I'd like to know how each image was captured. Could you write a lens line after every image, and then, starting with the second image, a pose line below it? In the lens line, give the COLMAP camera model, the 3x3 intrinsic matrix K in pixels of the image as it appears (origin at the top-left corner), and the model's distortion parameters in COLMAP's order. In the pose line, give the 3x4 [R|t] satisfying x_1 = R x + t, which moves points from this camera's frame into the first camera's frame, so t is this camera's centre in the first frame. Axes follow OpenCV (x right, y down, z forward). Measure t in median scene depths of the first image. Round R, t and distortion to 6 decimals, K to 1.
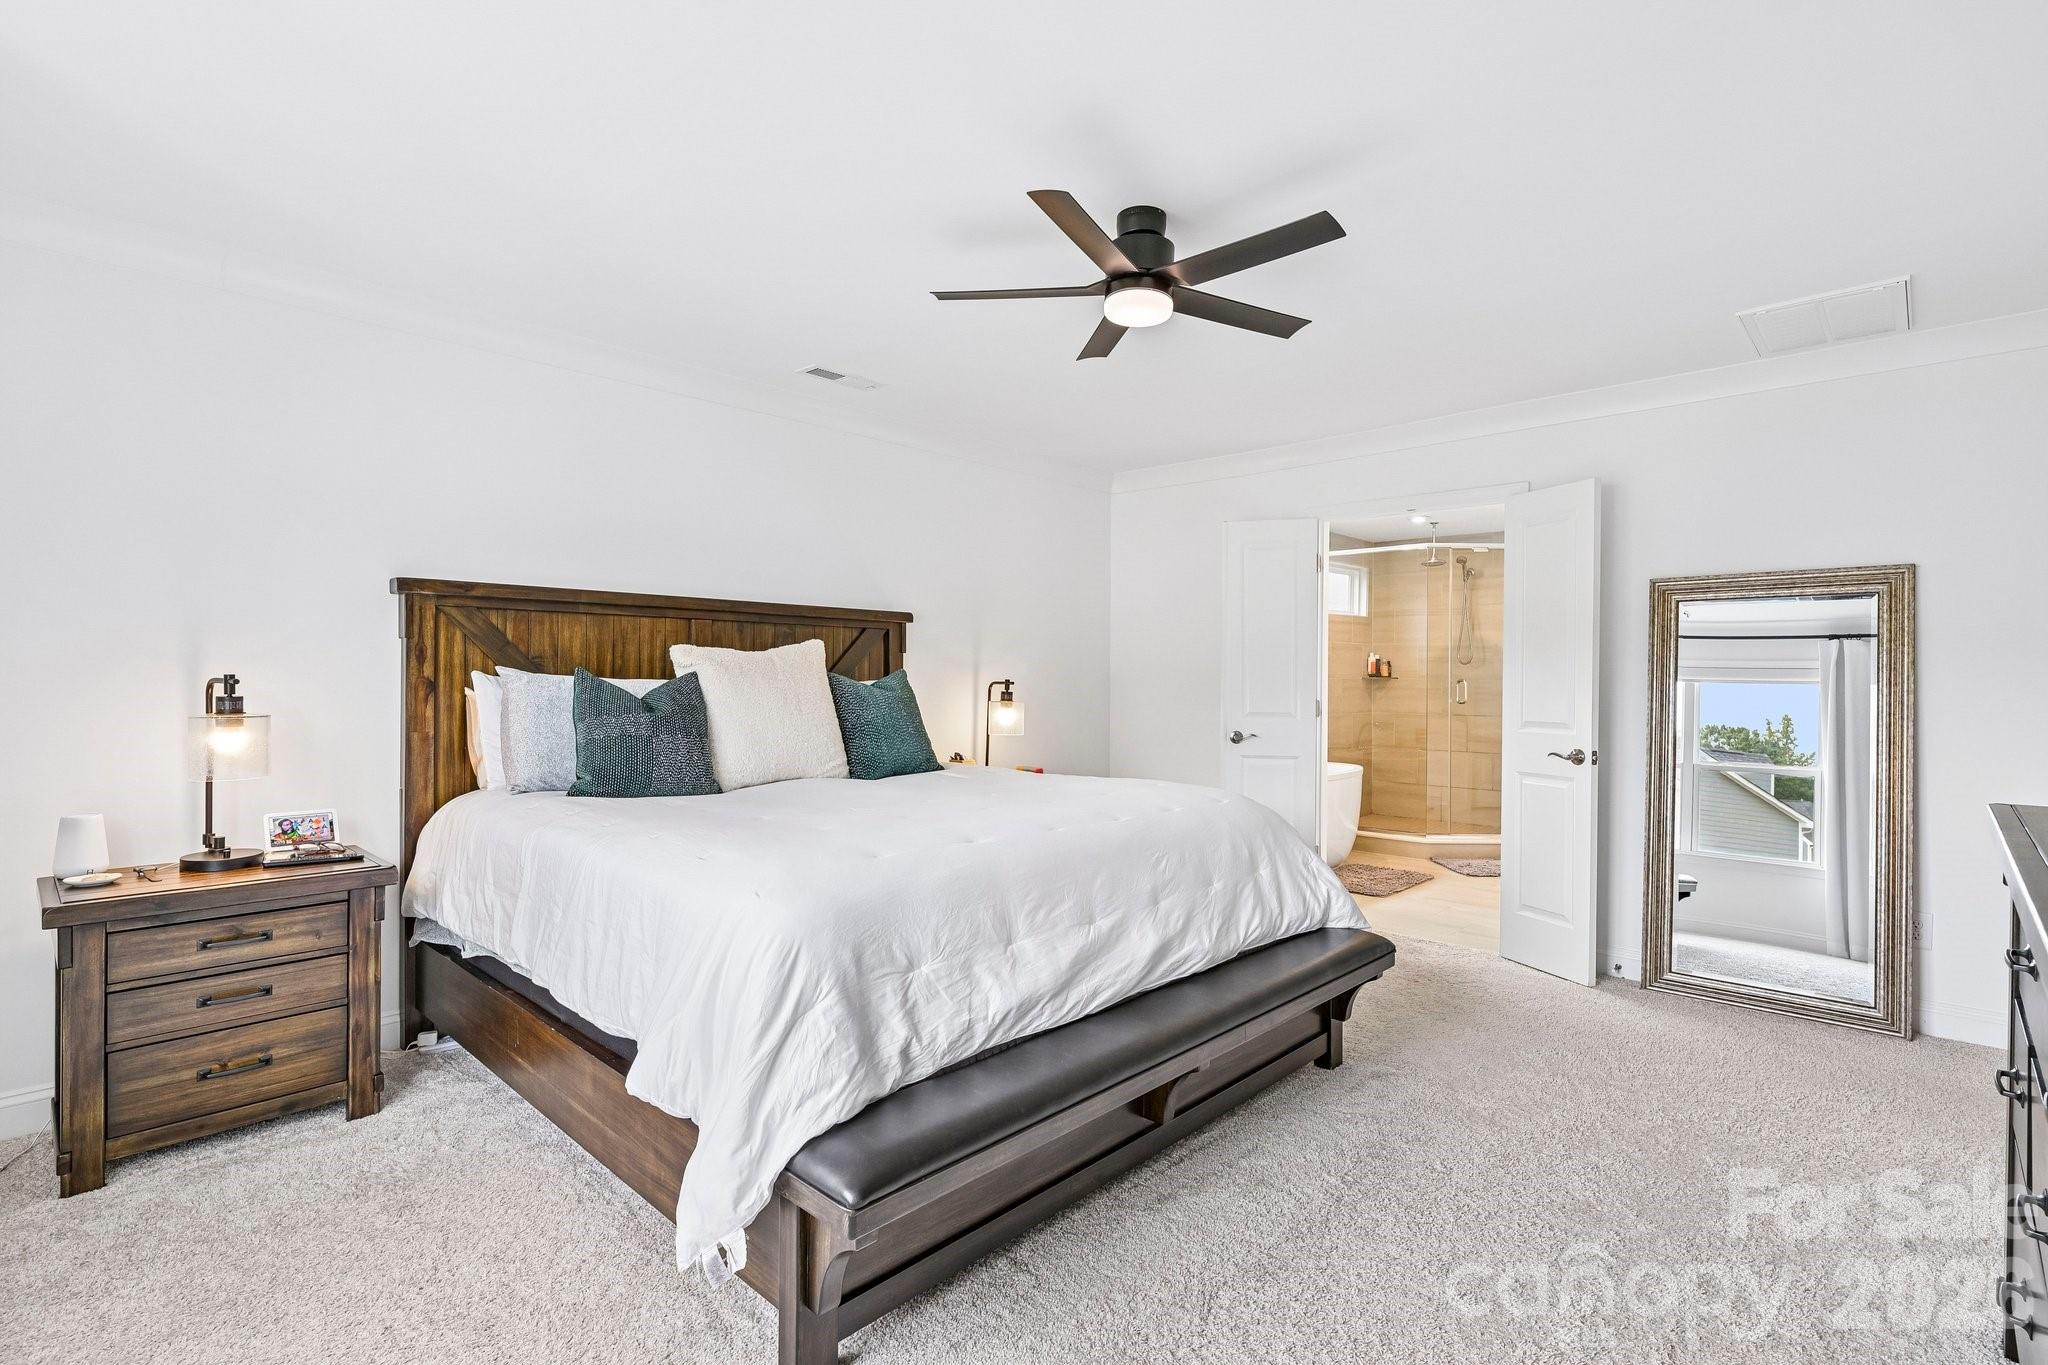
lens RADIAL K [[957.9, 0, 1024.0], [0, 957.9, 682.5], [0, 0, 1]] dist [0.000749, 0.000068]
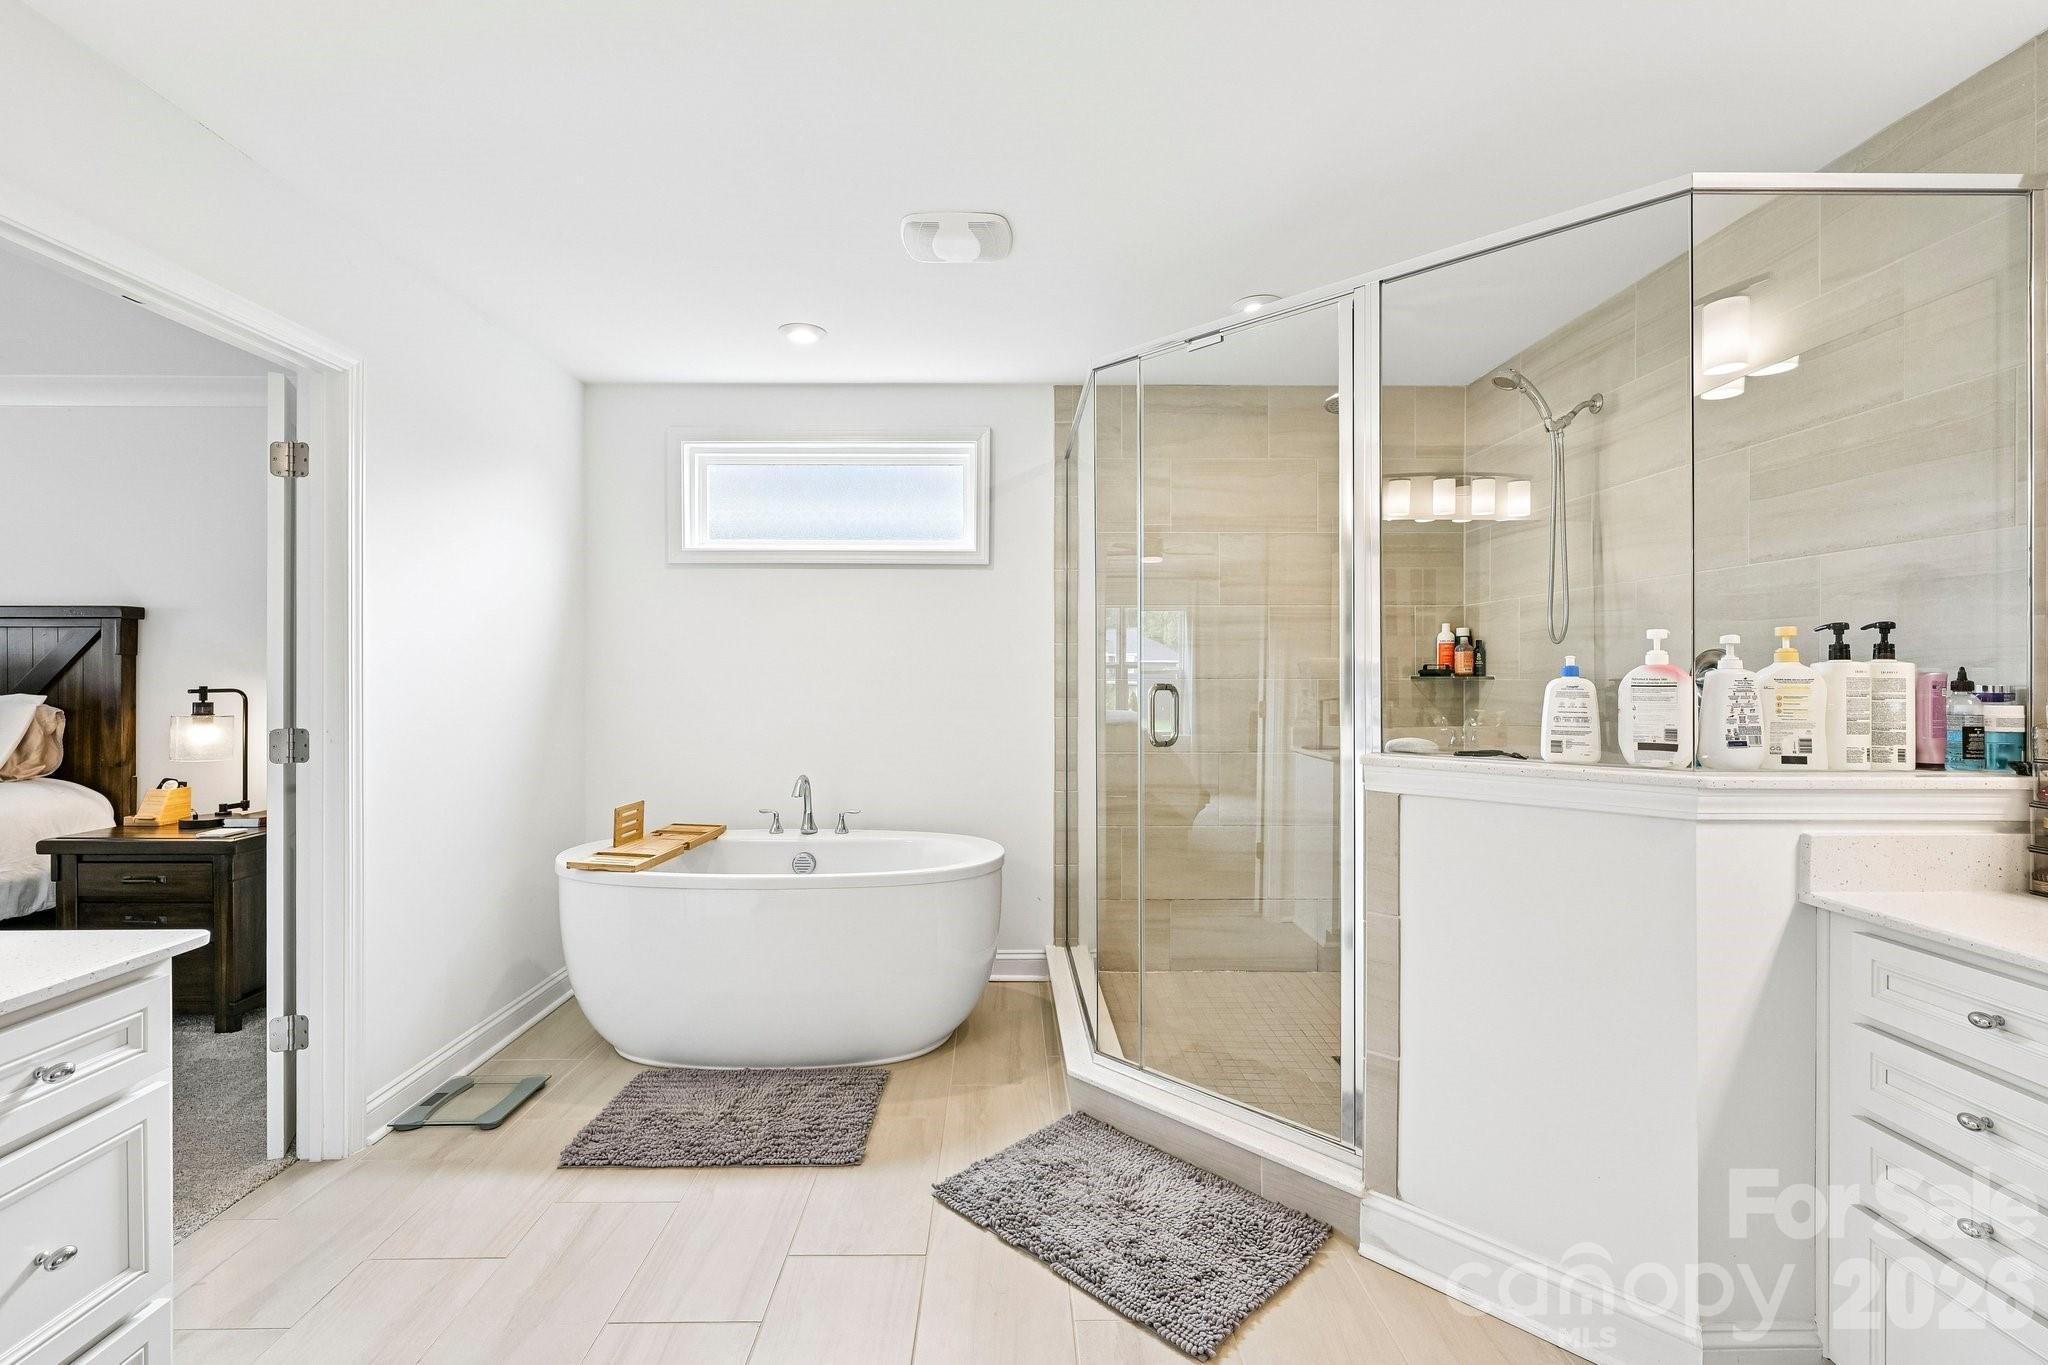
lens RADIAL K [[888.0, 0, 1024.0], [0, 888.0, 682.5], [0, 0, 1]] dist [-0.001180, -0.000133]
pose [[0.700378, -0.009184, -0.713713, 0.918767], [0.002812, 0.999945, -0.010108, 0.002370], [0.713766, 0.005073, 0.700366, 0.949390]]
